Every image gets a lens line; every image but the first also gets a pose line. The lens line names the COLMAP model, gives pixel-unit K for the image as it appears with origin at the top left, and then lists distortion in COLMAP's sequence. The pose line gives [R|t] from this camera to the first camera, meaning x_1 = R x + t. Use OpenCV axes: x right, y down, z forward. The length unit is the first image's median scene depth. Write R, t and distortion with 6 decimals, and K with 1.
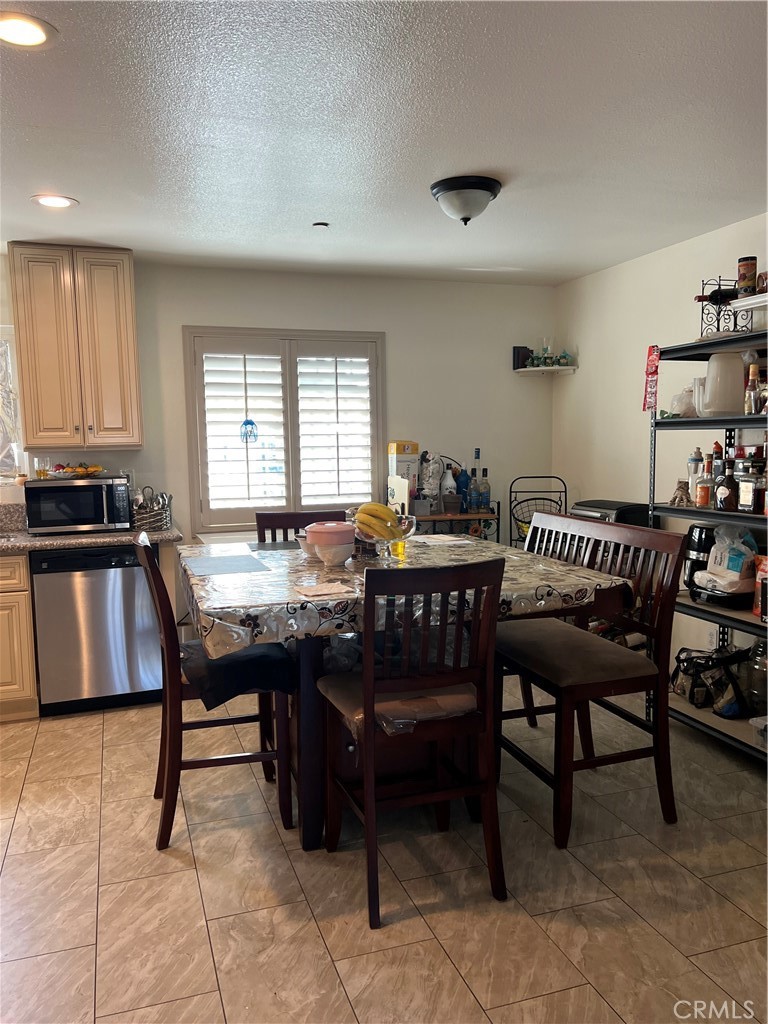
lens RADIAL K [[782.5, 0, 379.0], [0, 782.5, 518.4], [0, 0, 1]] dist [0.032629, -0.035973]
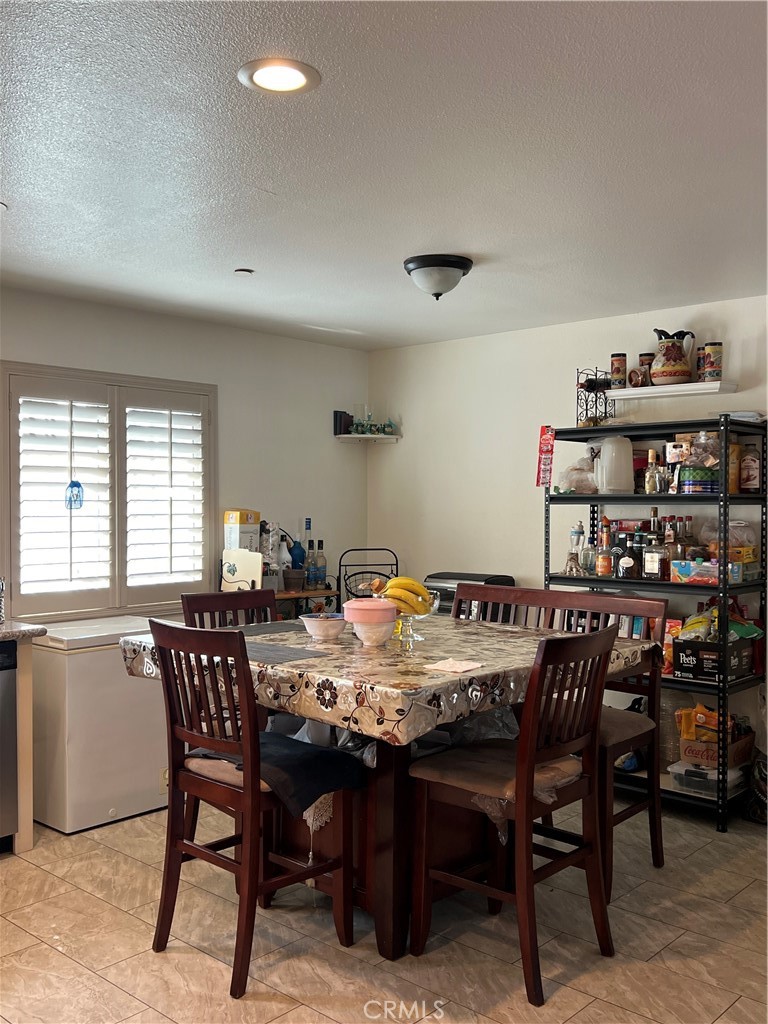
lens RADIAL K [[955.0, 0, 383.4], [0, 955.0, 516.1], [0, 0, 1]] dist [0.024164, 0.000000]
pose [[0.871390, 0.010051, 0.490489, -0.433506], [0.032903, 0.996342, -0.078872, -0.002670], [-0.489487, 0.084867, 0.867871, -0.004071]]
